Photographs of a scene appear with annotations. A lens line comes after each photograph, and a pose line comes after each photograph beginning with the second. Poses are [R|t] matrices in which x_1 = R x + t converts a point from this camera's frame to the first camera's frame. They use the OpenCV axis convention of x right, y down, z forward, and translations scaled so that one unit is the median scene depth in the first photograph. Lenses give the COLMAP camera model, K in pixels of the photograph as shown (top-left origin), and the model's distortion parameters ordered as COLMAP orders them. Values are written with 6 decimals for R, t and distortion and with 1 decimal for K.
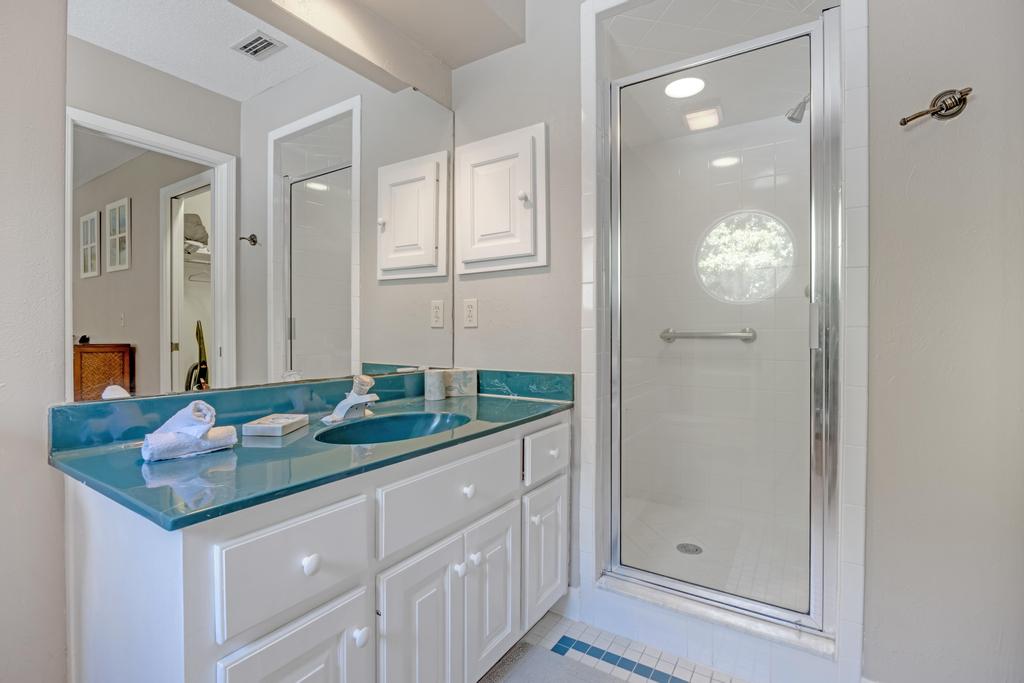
lens RADIAL K [[466.6, 0, 515.6], [0, 466.6, 338.2], [0, 0, 1]] dist [-0.018118, -0.000361]
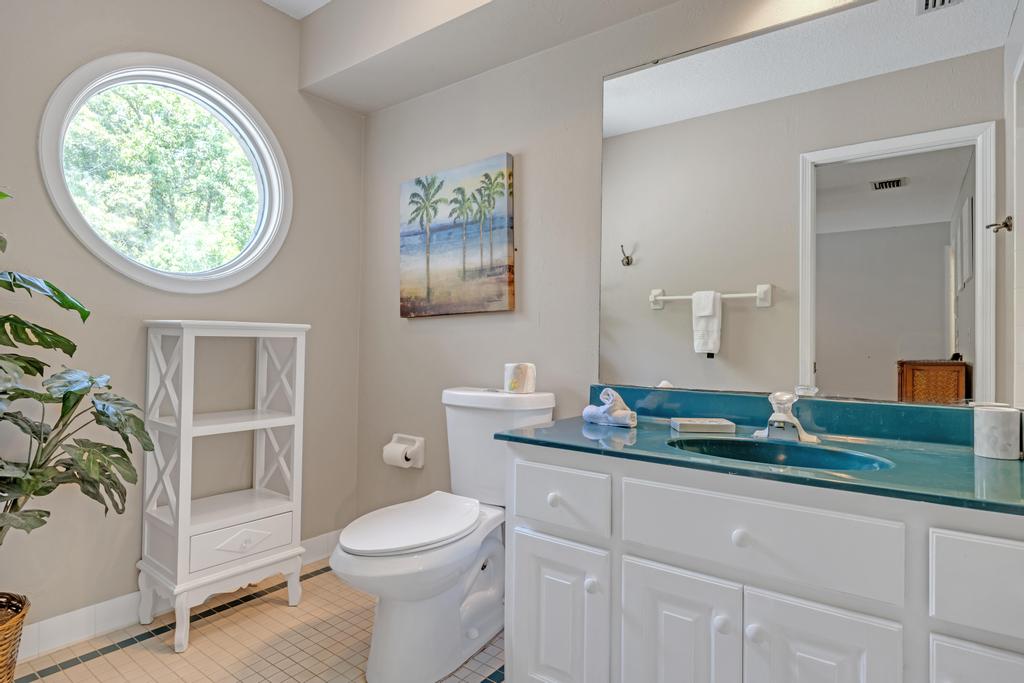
lens RADIAL K [[566.0, 0, 514.8], [0, 566.0, 336.0], [0, 0, 1]] dist [-0.003351, -0.002038]
pose [[-0.068790, -0.018617, -0.997457, 0.827332], [-0.026580, 0.999505, -0.016822, 0.005514], [0.997277, 0.025355, -0.069251, 0.602993]]
